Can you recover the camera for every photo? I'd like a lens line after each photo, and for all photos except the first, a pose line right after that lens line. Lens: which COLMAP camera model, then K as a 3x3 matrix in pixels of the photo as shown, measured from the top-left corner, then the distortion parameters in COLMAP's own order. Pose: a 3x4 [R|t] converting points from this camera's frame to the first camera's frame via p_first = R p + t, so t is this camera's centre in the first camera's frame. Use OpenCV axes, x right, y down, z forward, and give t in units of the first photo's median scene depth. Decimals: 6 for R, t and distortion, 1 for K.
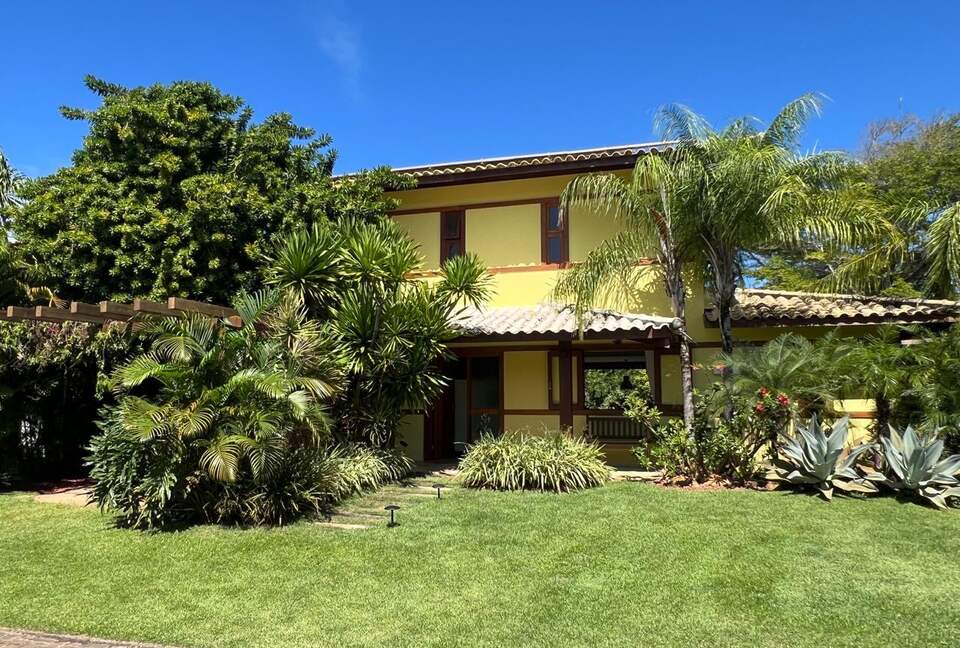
lens RADIAL K [[777.3, 0, 480.0], [0, 777.3, 324.0], [0, 0, 1]] dist [0.006840, 0.001516]
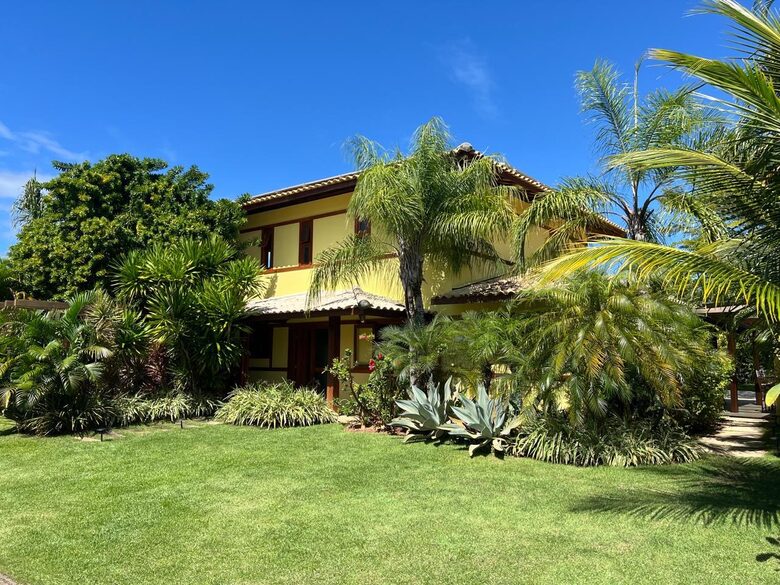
lens RADIAL K [[586.0, 0, 390.0], [0, 586.0, 292.5], [0, 0, 1]] dist [-0.002275, -0.001448]
pose [[0.943482, -0.026680, -0.330347, 0.597069], [0.032817, 0.999377, 0.013013, -0.034353], [0.329794, -0.023119, 0.943770, 0.064740]]
